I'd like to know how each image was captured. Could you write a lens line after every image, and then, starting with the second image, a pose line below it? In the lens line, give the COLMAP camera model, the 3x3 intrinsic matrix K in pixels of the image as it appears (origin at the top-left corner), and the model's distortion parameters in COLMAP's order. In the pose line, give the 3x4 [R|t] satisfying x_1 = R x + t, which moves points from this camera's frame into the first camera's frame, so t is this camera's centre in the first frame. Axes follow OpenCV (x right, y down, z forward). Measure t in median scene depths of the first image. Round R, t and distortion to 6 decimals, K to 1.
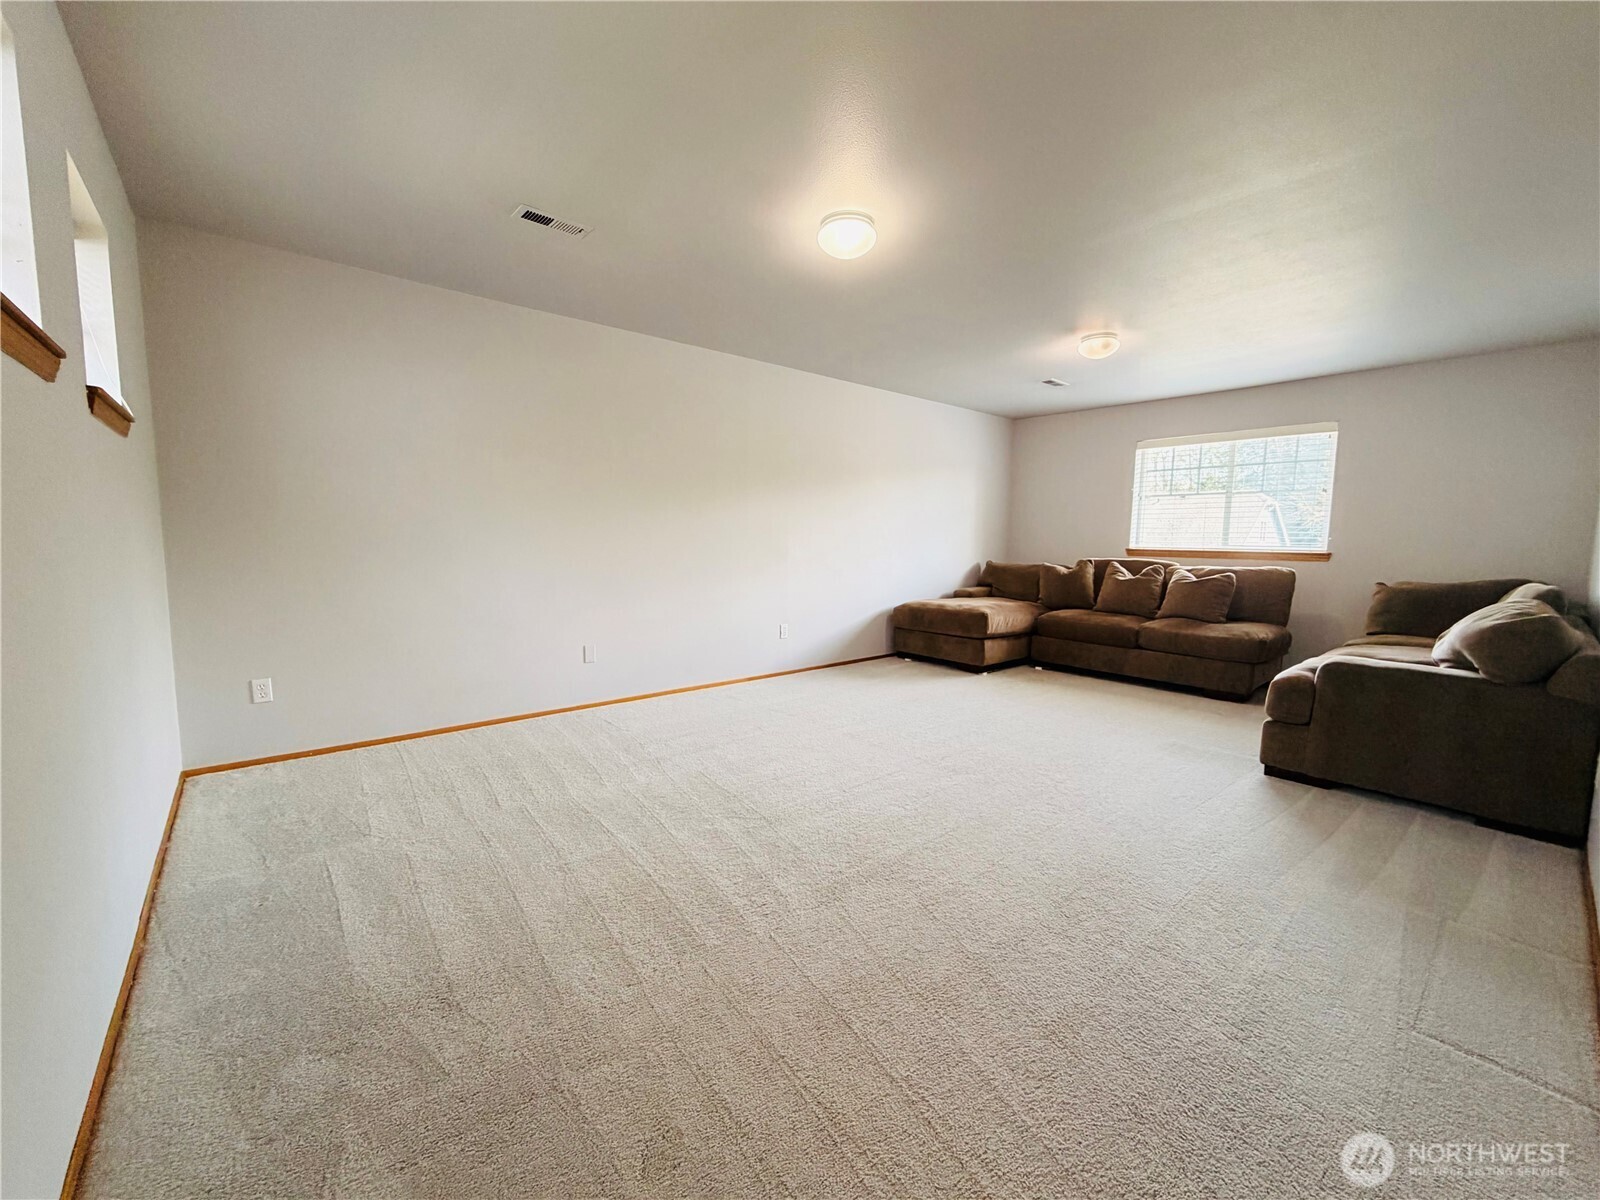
lens RADIAL K [[634.3, 0, 801.6], [0, 634.3, 595.4], [0, 0, 1]] dist [0.000200, 0.000277]
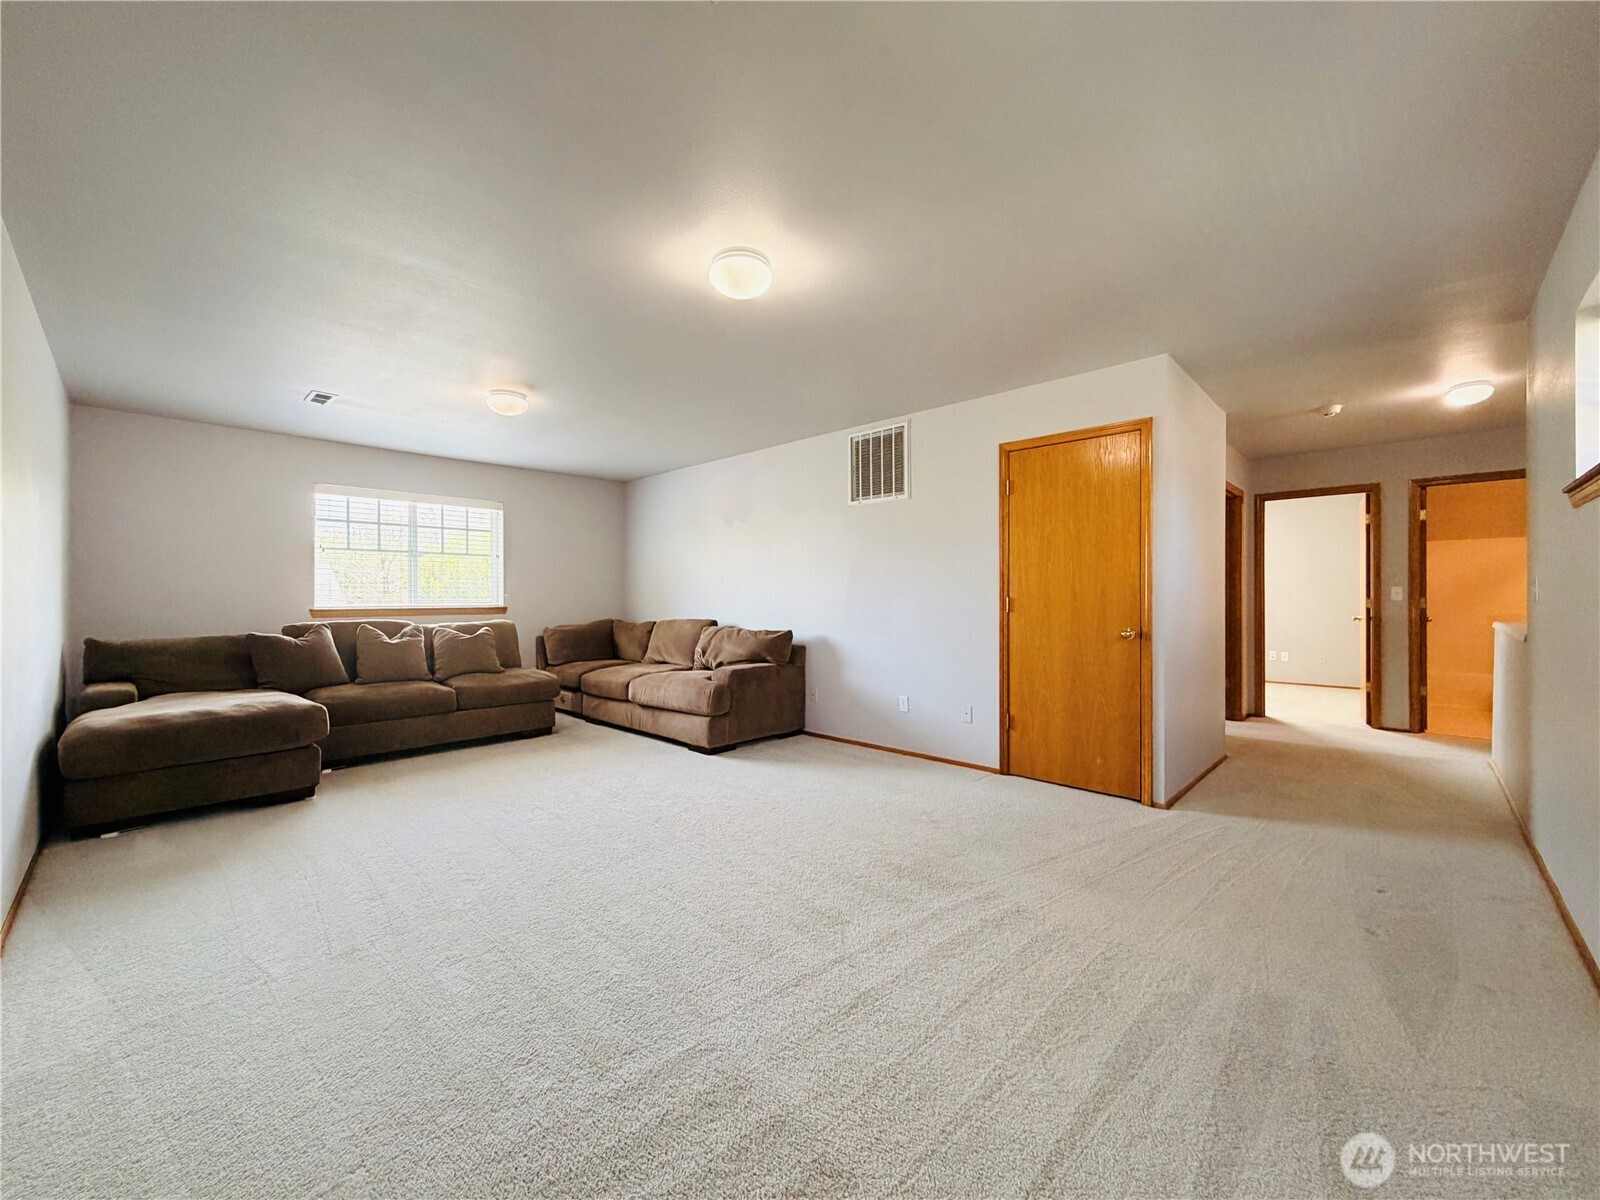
lens RADIAL K [[634.3, 0, 797.7], [0, 634.3, 597.6], [0, 0, 1]] dist [0.000200, 0.000277]
pose [[-0.095472, -0.010927, 0.995372, -0.462383], [0.094263, 0.995347, 0.019968, -0.056438], [-0.990959, 0.095733, -0.093998, 0.552714]]
